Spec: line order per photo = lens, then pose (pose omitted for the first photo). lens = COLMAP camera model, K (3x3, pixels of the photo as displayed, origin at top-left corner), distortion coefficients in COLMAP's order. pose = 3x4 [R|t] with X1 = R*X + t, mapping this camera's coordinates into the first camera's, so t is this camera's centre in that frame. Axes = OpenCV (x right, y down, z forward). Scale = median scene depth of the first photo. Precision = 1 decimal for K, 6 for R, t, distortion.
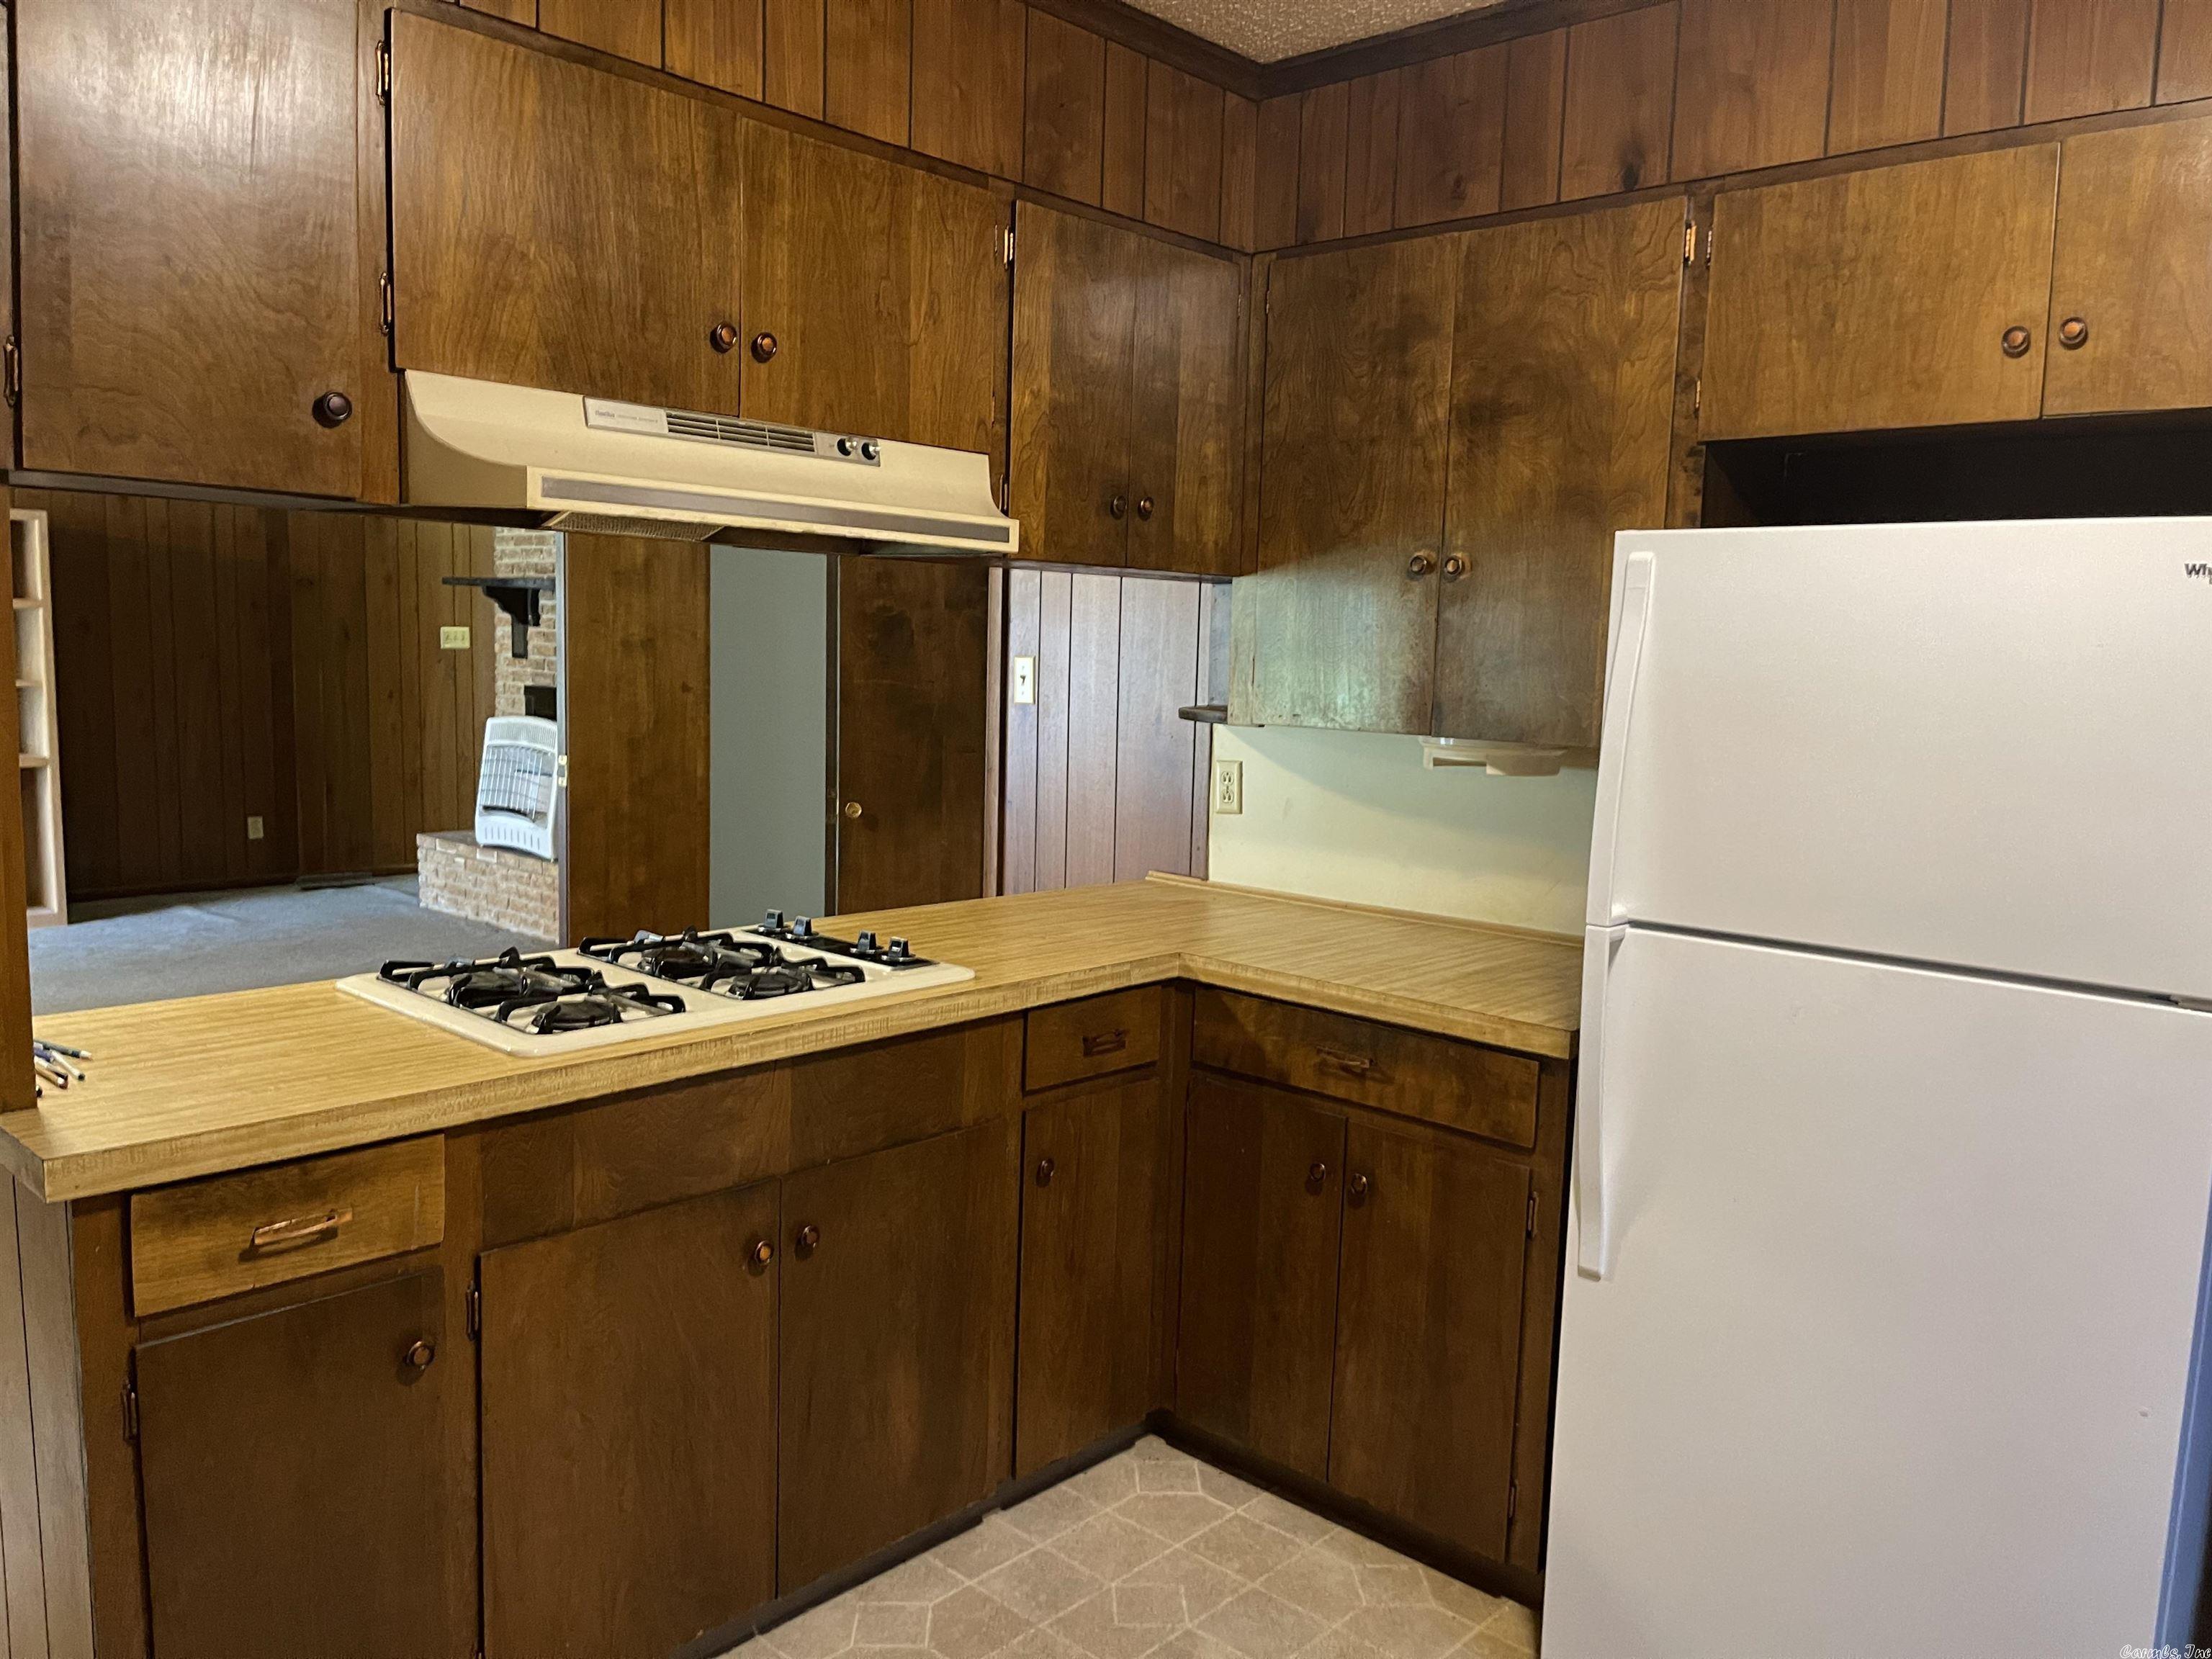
lens RADIAL K [[1671.9, 0, 1090.2], [0, 1671.9, 844.3], [0, 0, 1]] dist [0.045975, -0.060962]
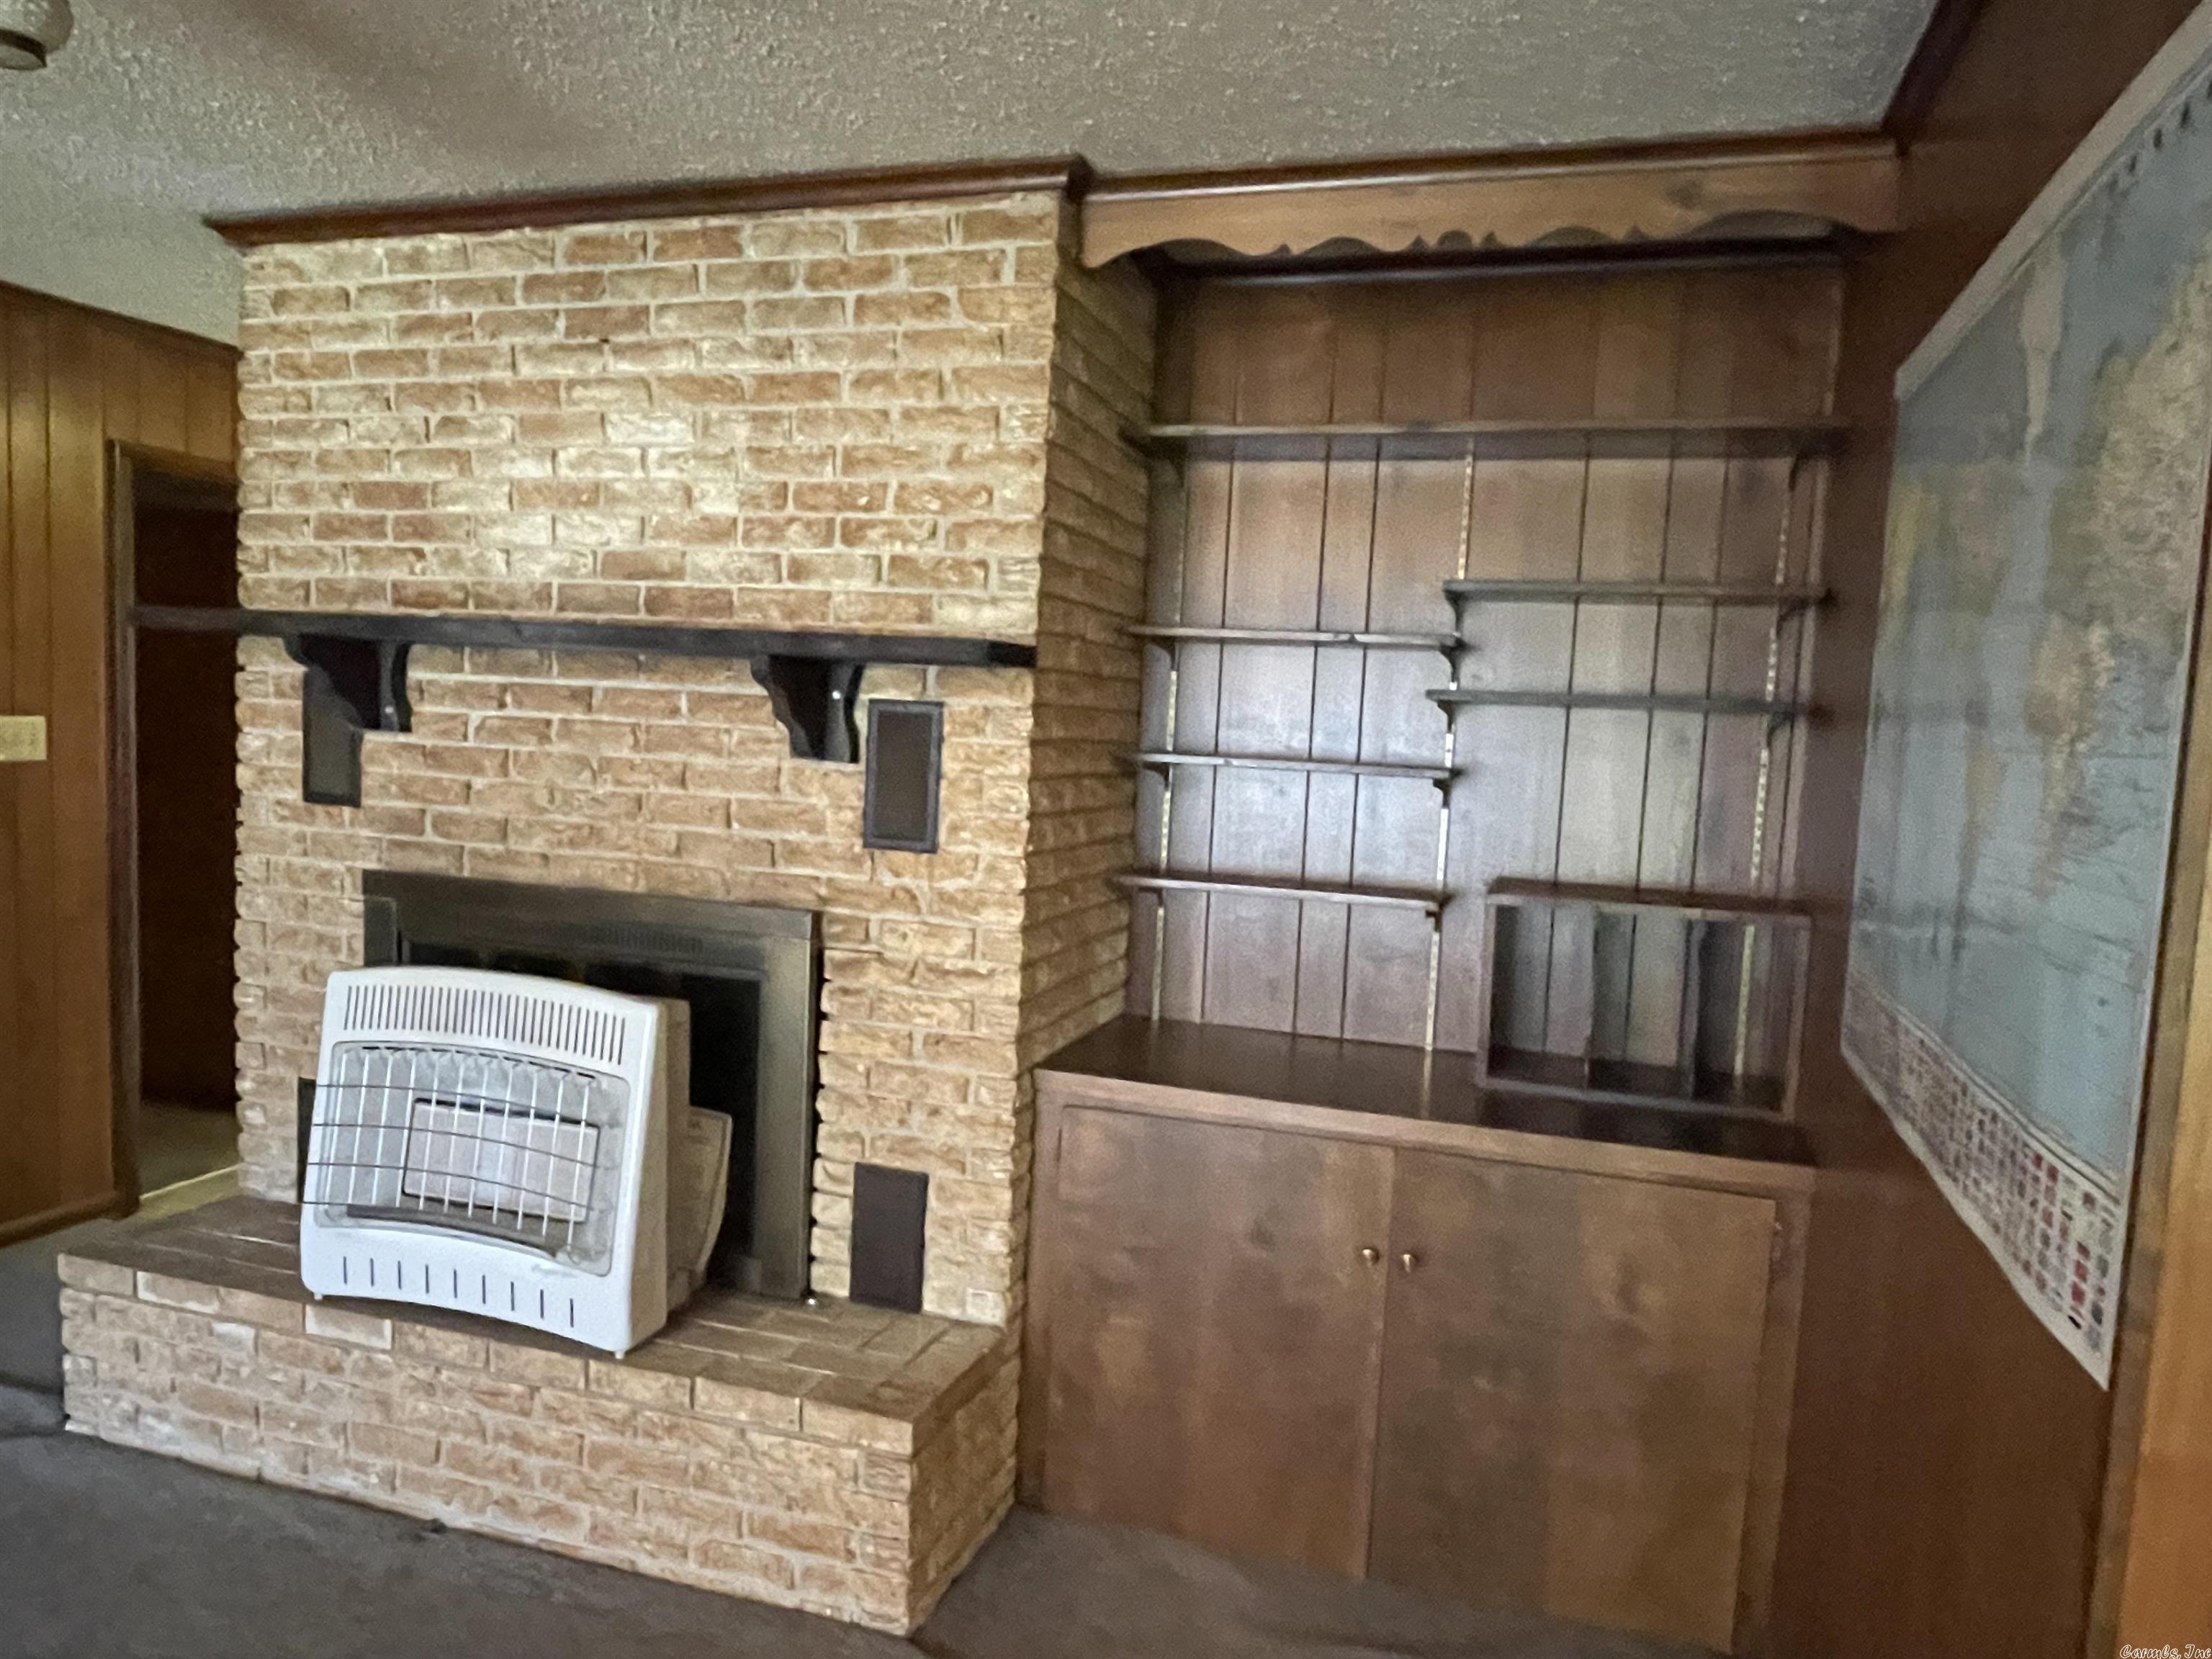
lens RADIAL K [[1548.3, 0, 1102.5], [0, 1548.3, 845.5], [0, 0, 1]] dist [-0.006973, -0.003071]
pose [[0.904864, -0.032049, 0.424492, -0.337248], [0.040863, 0.999097, -0.011672, -0.089952], [-0.423735, 0.027908, 0.905356, 0.578977]]
